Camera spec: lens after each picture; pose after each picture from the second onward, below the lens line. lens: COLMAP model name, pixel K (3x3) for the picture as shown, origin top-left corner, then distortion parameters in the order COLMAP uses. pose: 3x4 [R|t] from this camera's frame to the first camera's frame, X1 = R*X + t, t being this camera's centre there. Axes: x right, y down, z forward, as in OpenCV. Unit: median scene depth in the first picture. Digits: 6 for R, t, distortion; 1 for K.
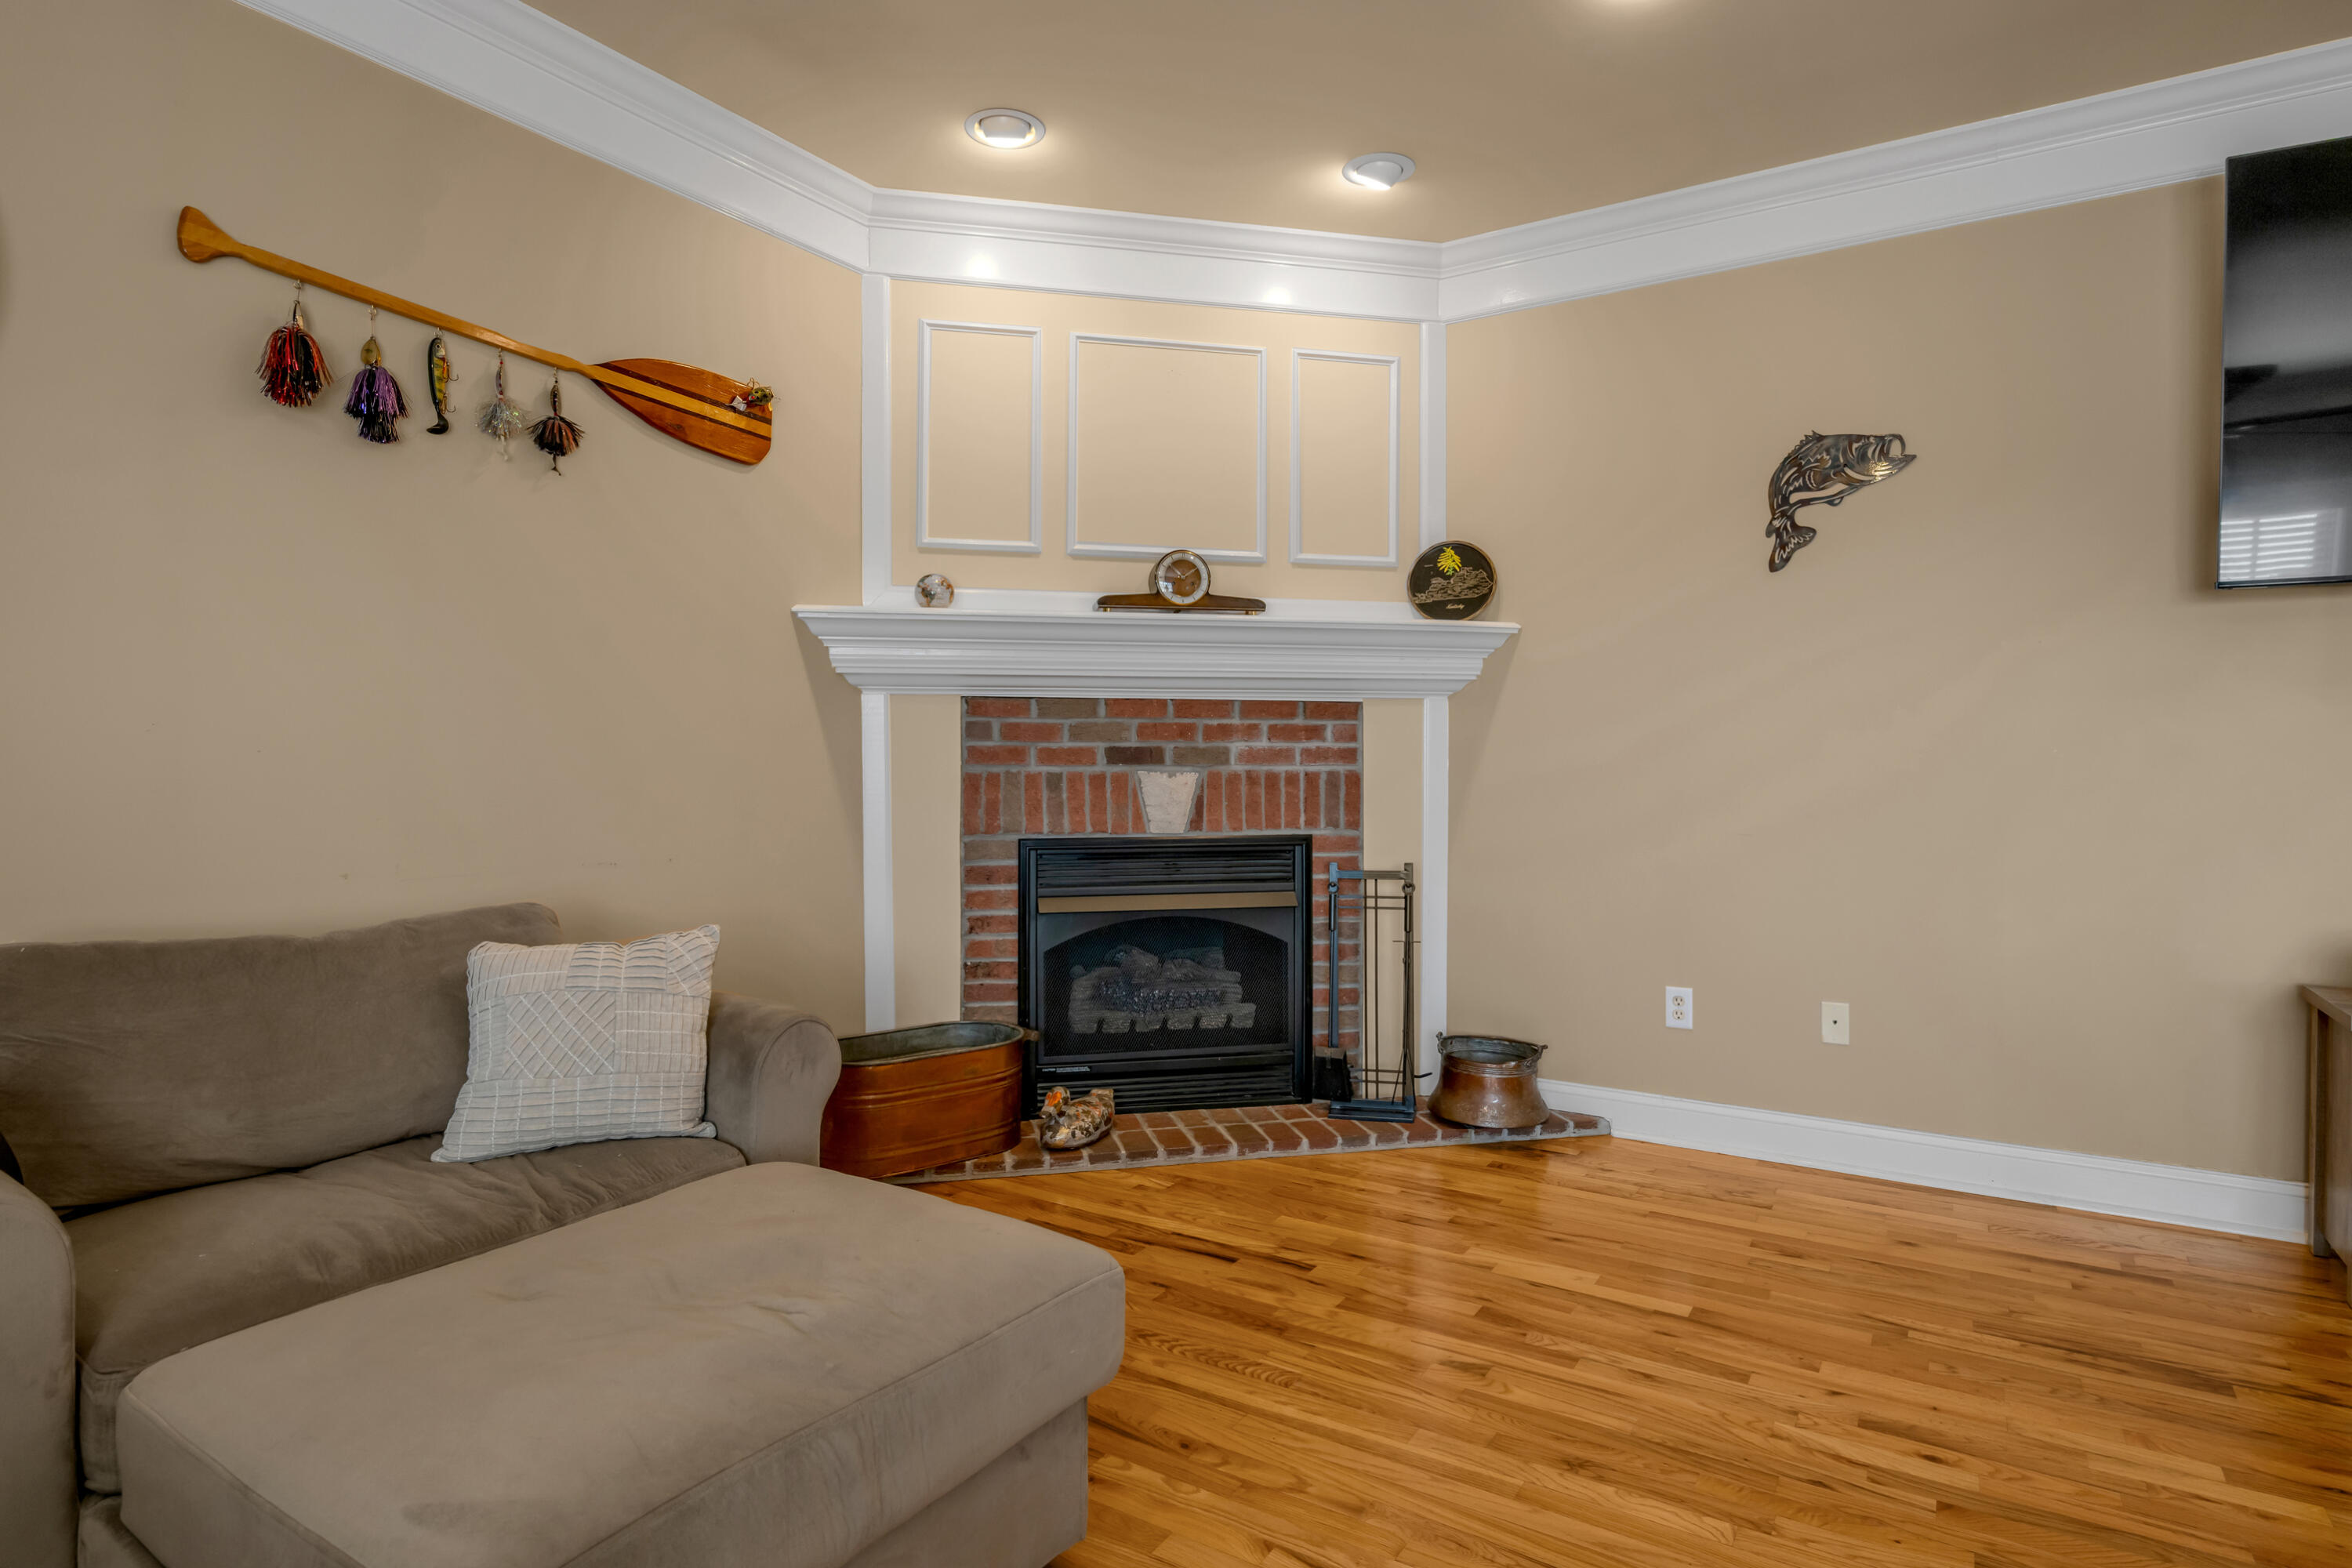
lens RADIAL K [[1252.5, 0, 1169.7], [0, 1252.5, 772.9], [0, 0, 1]] dist [-0.002571, 0.000605]
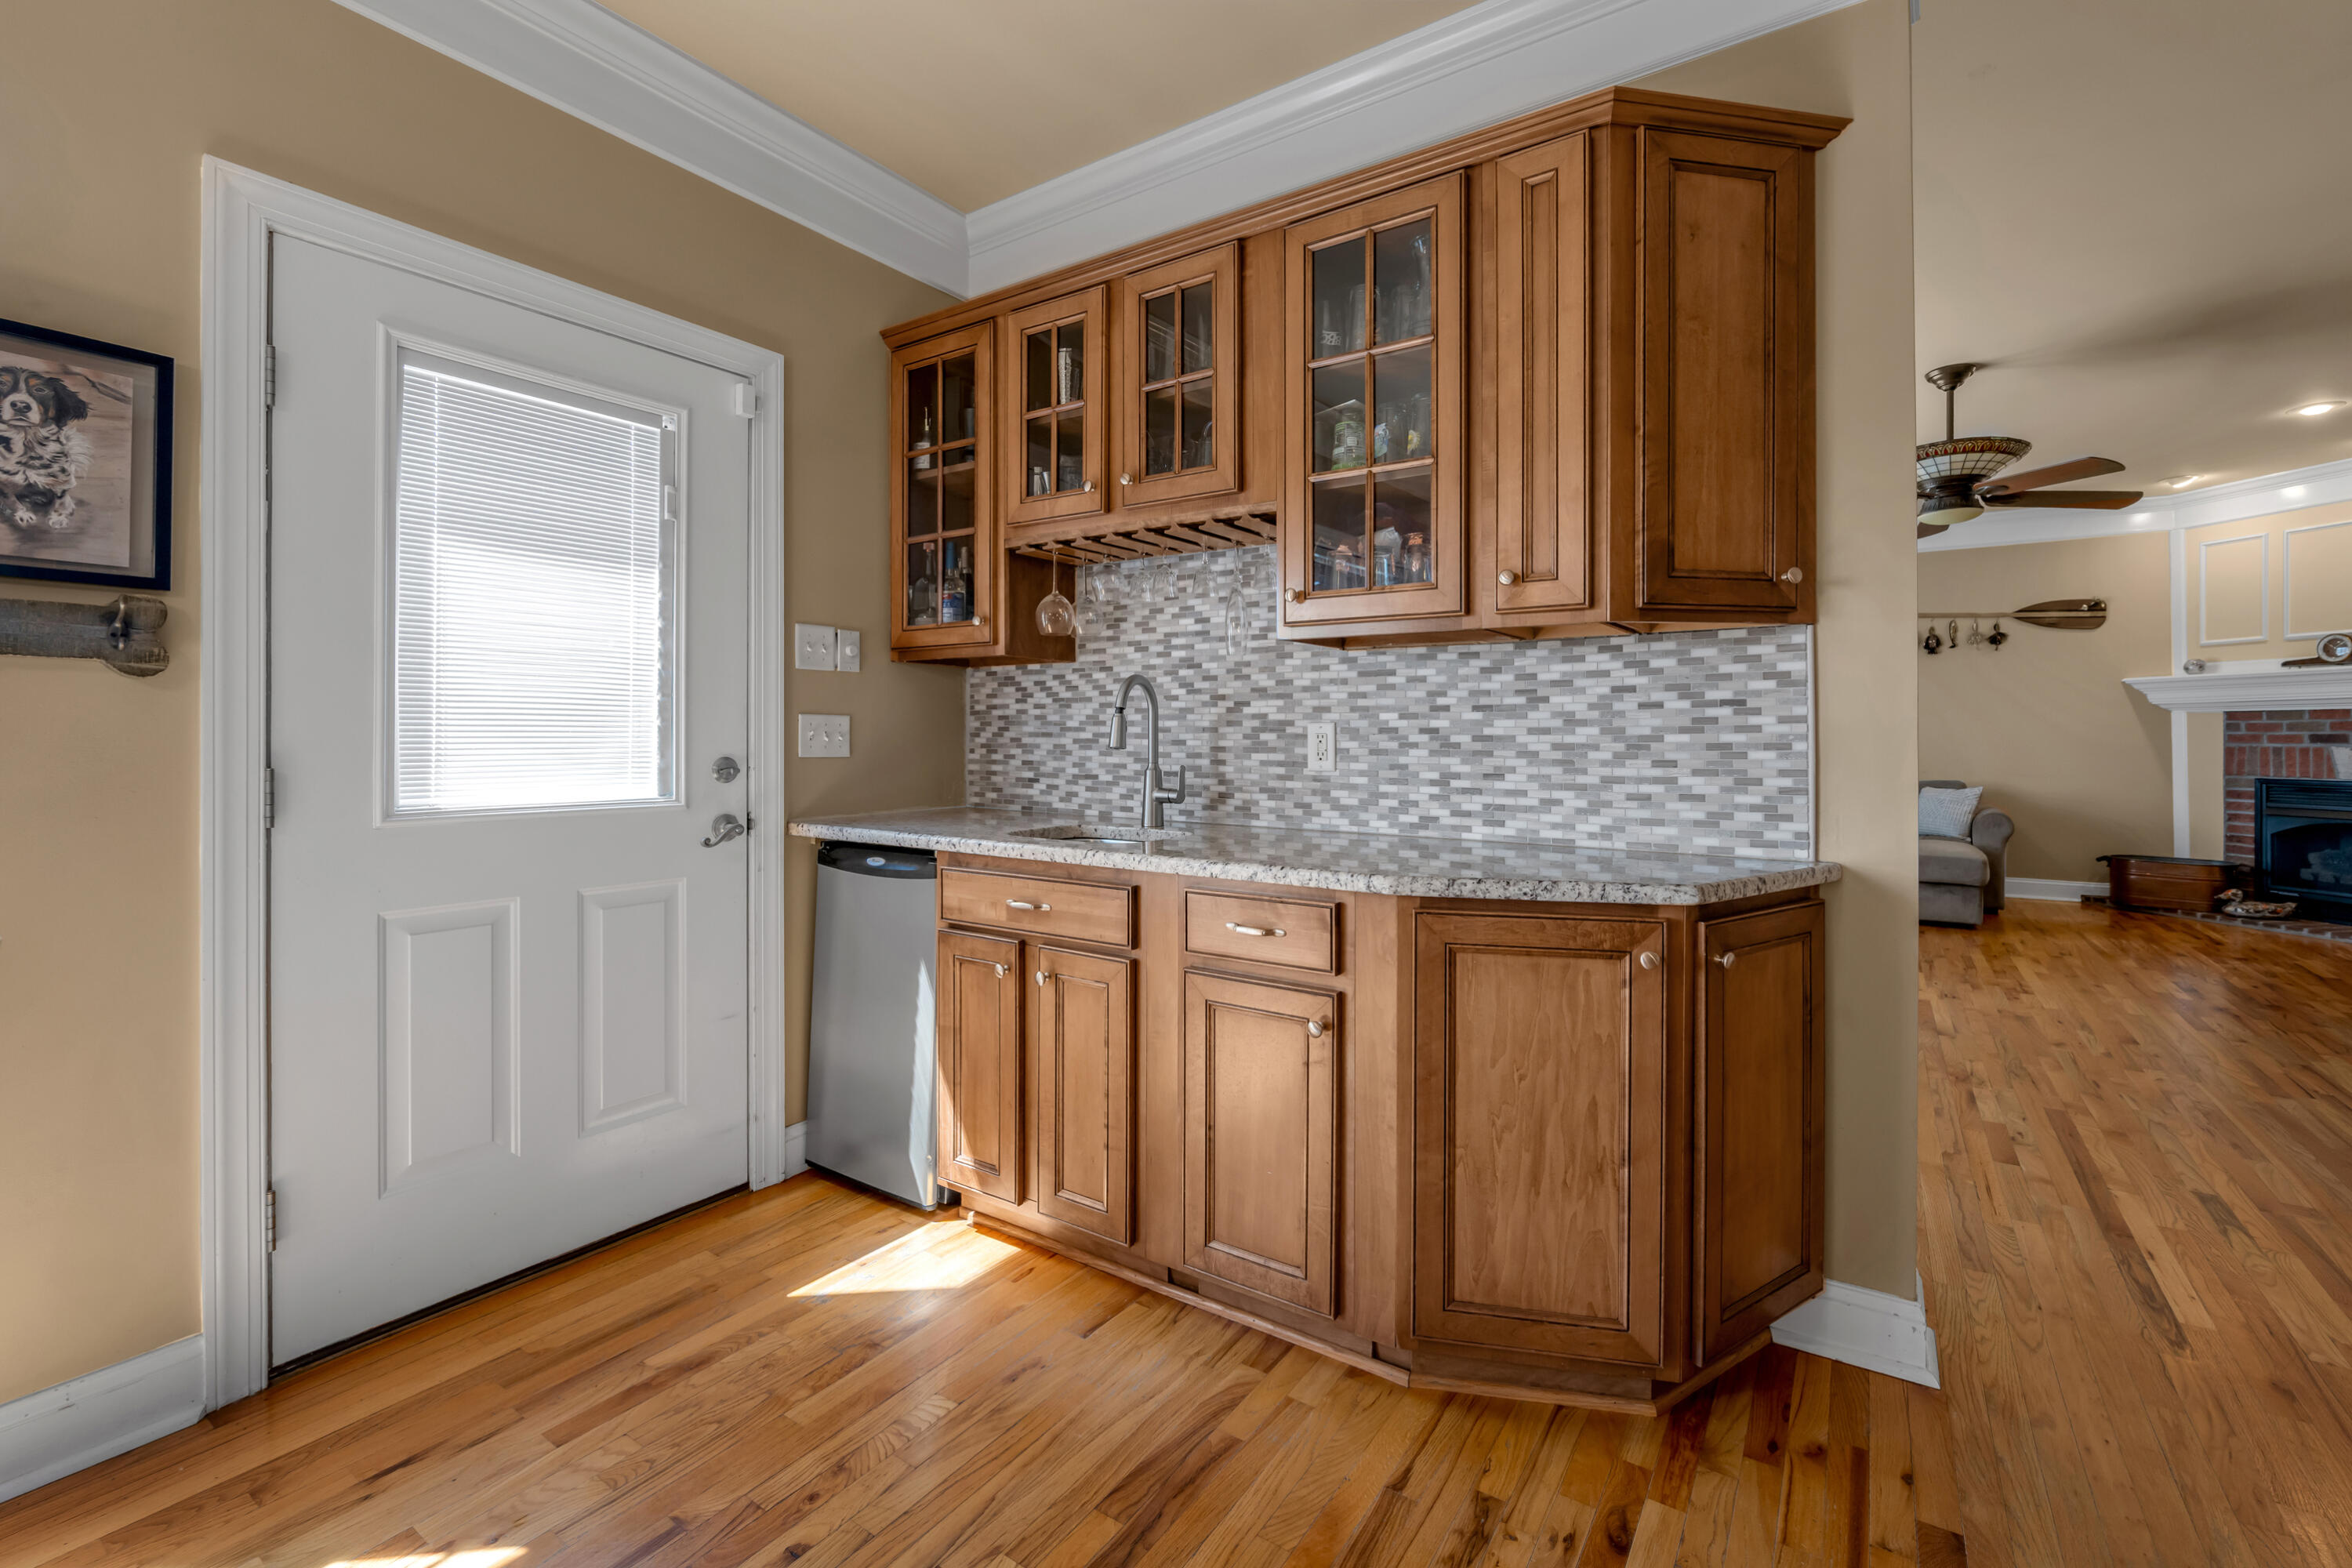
lens RADIAL K [[1014.9, 0, 1209.9], [0, 1014.9, 732.4], [0, 0, 1]] dist [-0.004359, 0.001205]
pose [[-0.006716, -0.006324, -0.999957, 1.579389], [-0.006140, 0.999961, -0.006283, -0.003002], [0.999959, 0.006098, -0.006755, -0.738262]]
